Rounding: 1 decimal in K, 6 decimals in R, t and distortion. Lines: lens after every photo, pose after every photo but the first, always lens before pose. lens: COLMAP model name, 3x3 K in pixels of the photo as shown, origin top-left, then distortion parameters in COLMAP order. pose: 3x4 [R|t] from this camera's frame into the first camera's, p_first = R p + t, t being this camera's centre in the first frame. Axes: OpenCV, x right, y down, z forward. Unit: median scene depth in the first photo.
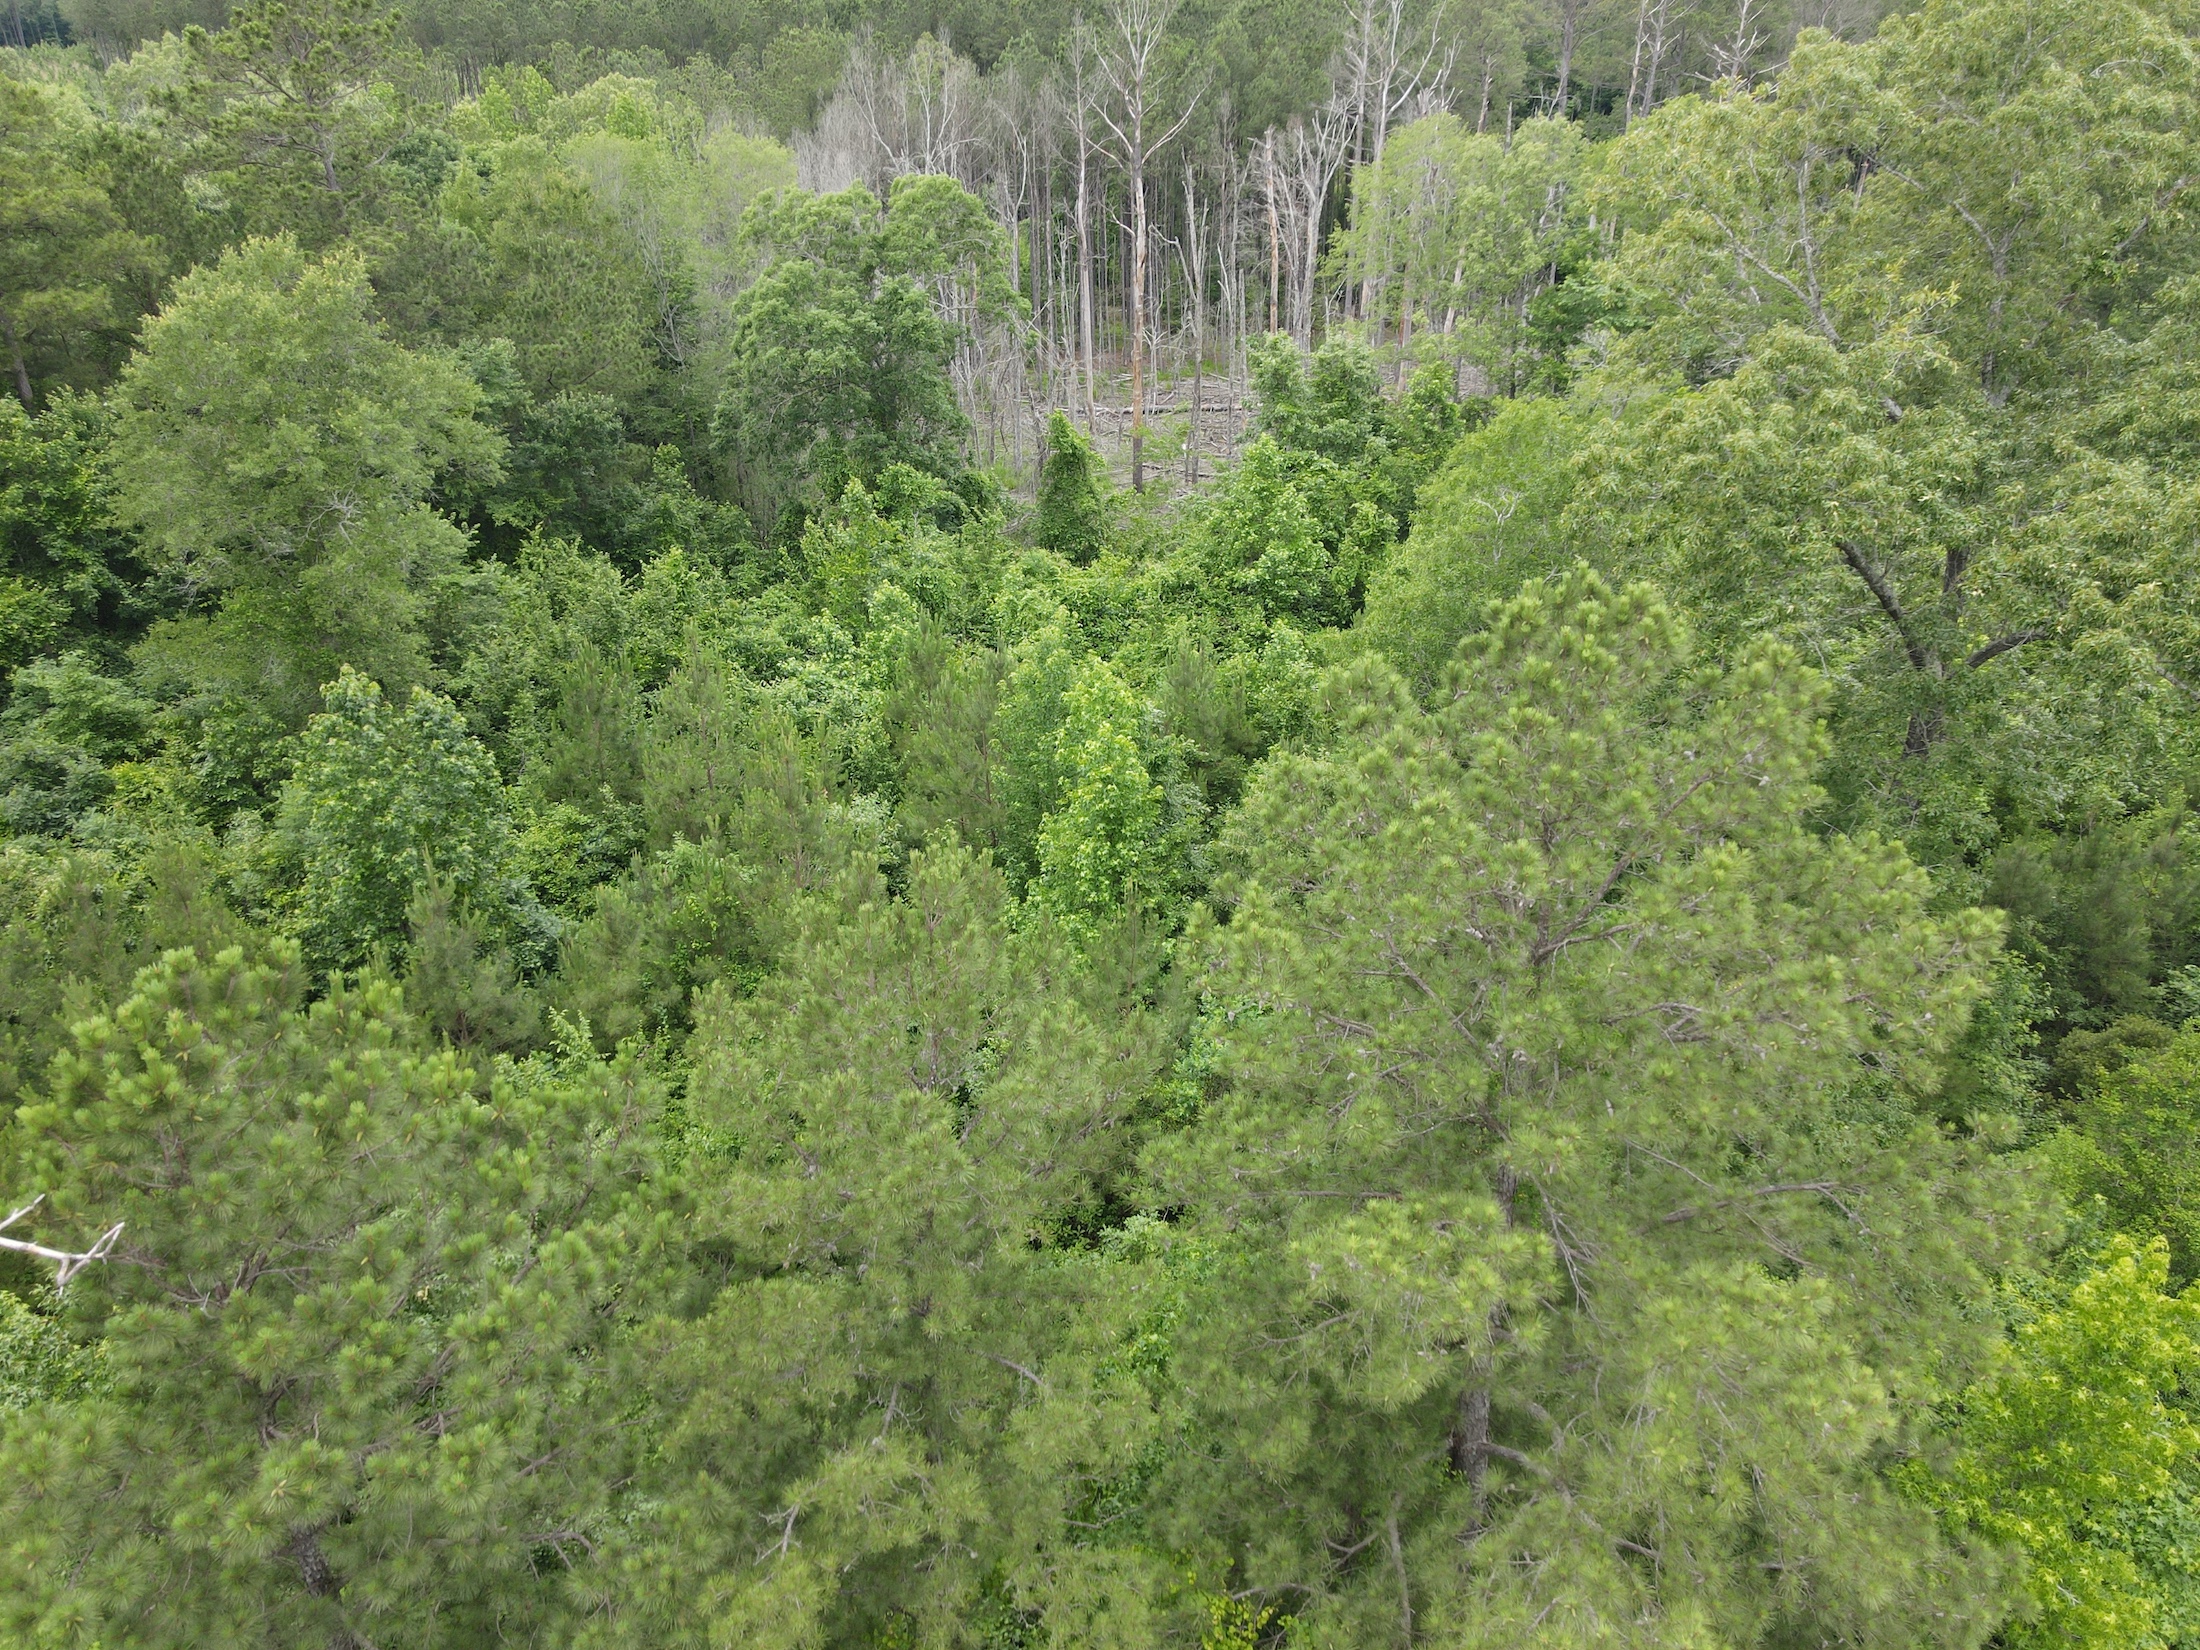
lens RADIAL K [[1640.7, 0, 1100.0], [0, 1640.7, 825.0], [0, 0, 1]] dist [-0.003195, 0.053230]
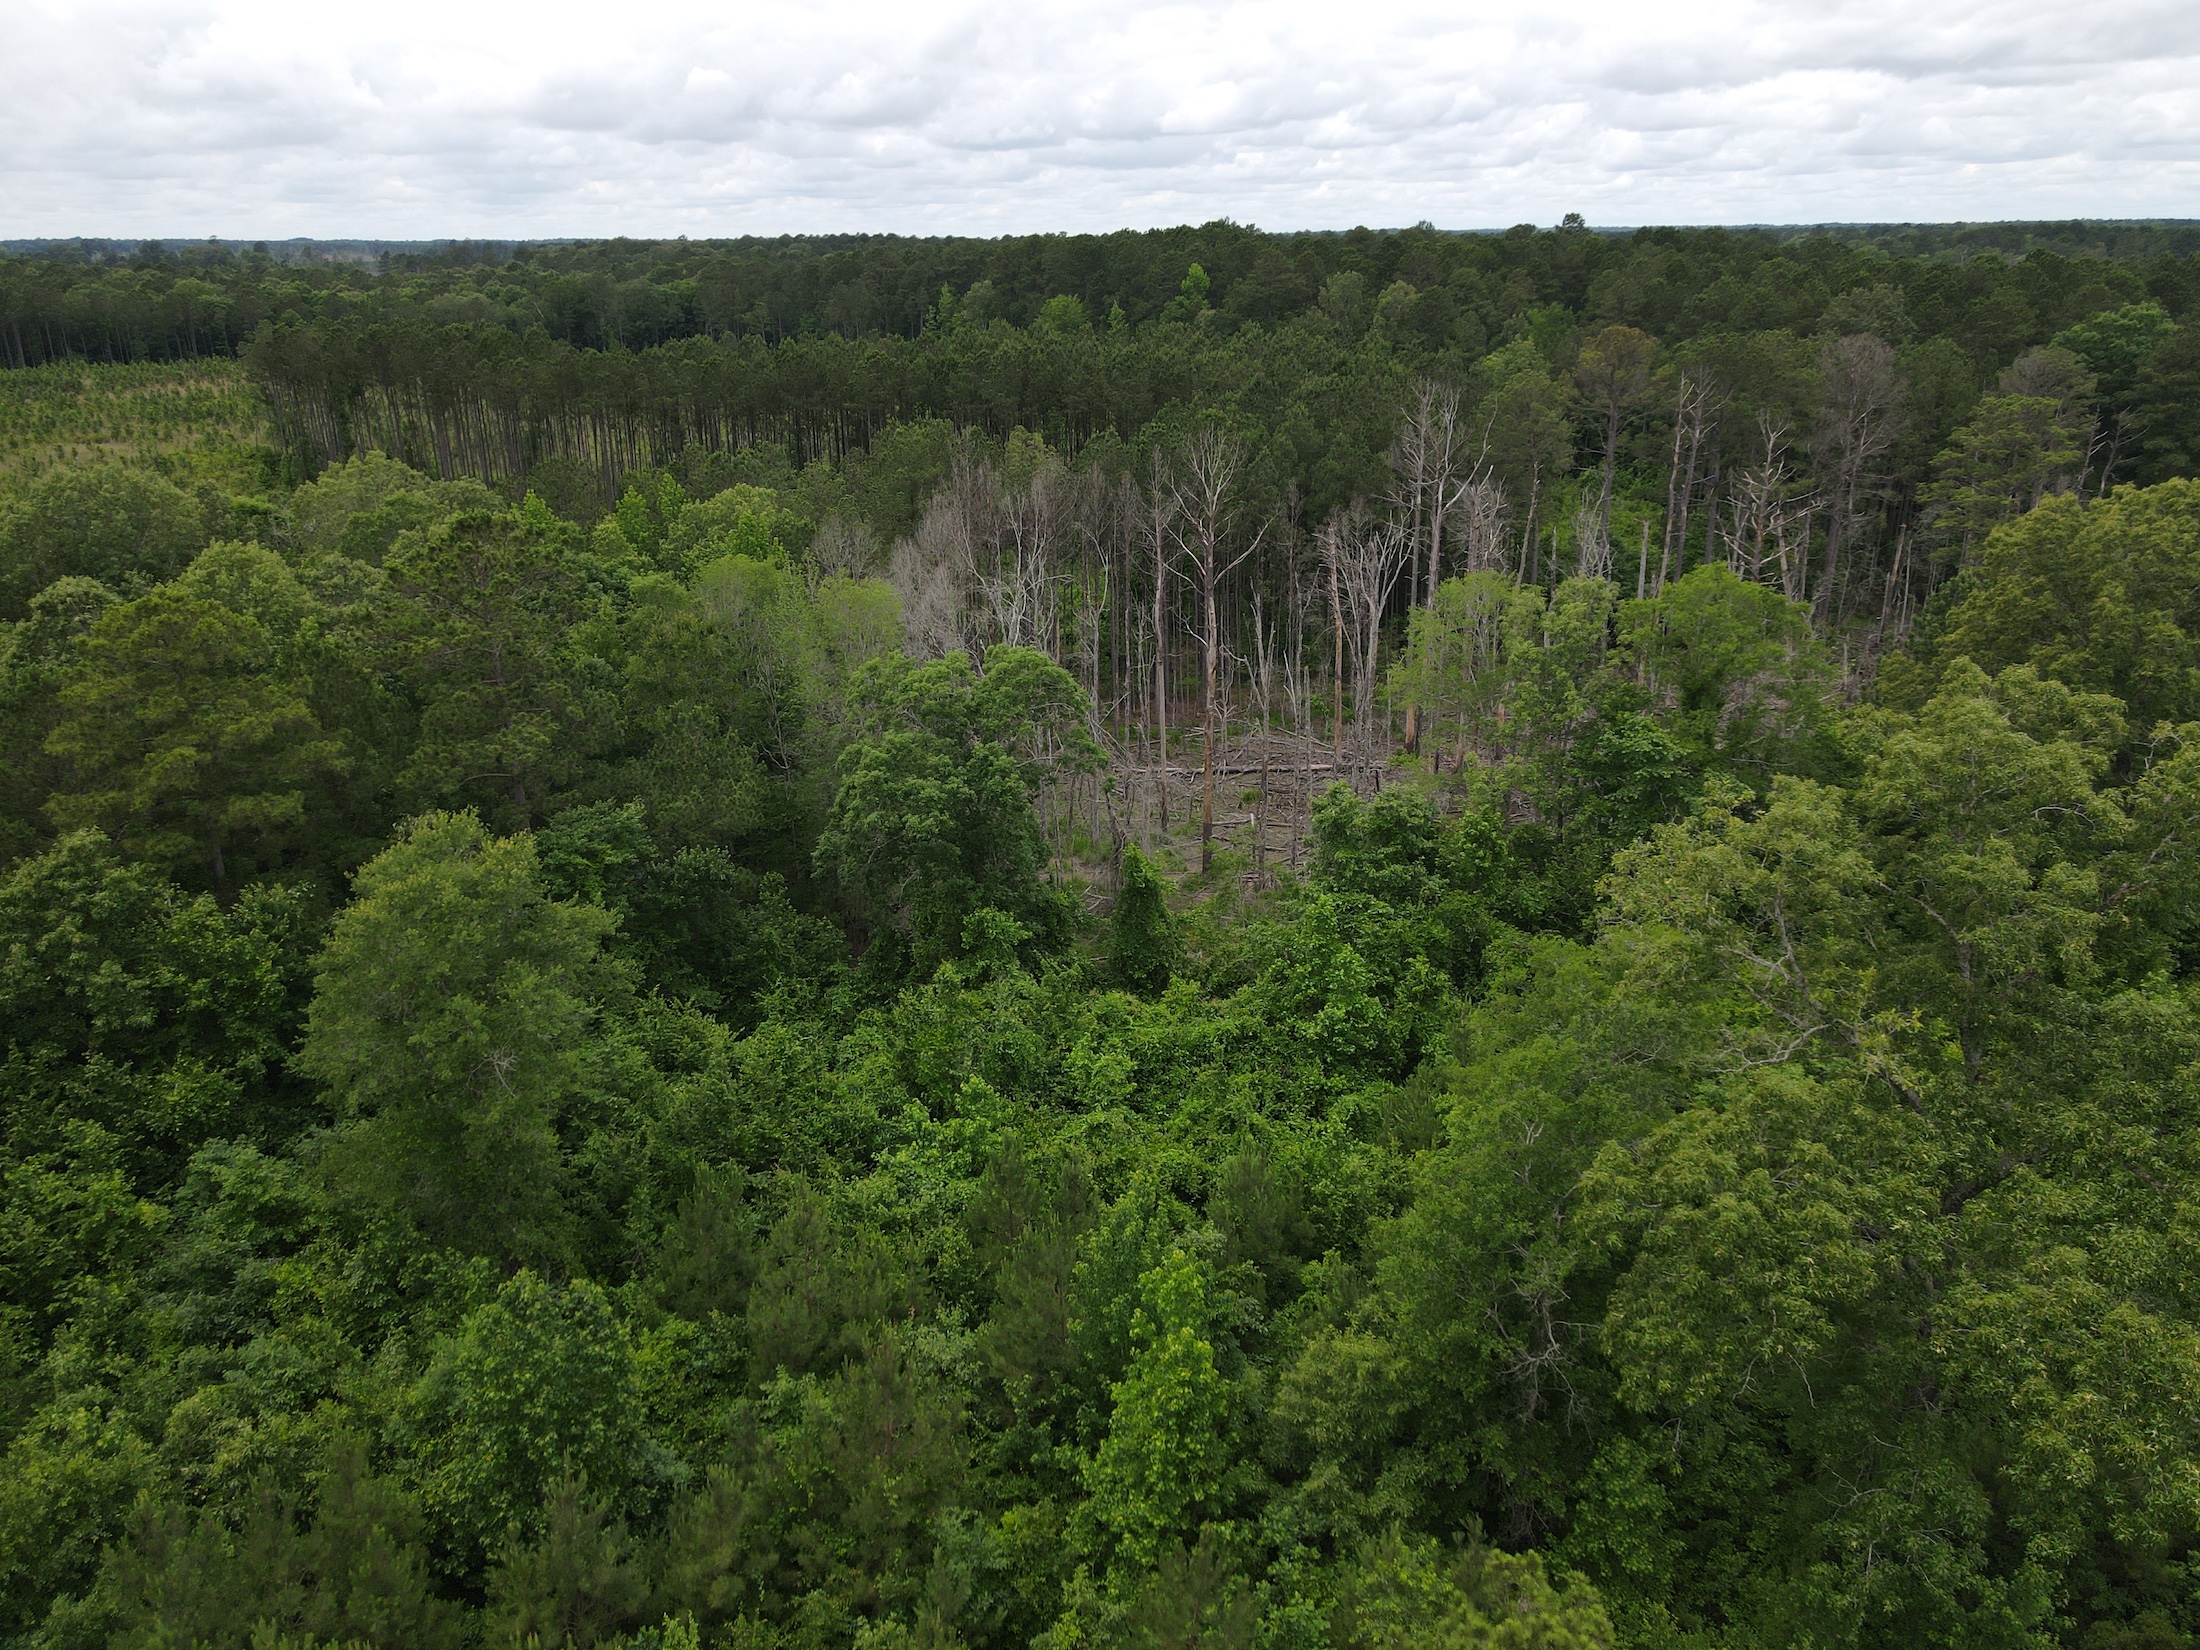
lens RADIAL K [[1640.7, 0, 1100.0], [0, 1640.7, 825.0], [0, 0, 1]] dist [-0.003195, 0.053230]
pose [[0.998966, 0.014153, -0.043203, -0.000723], [-0.019826, 0.990806, -0.133831, -0.135701], [0.040911, 0.134549, 0.990062, -0.079359]]
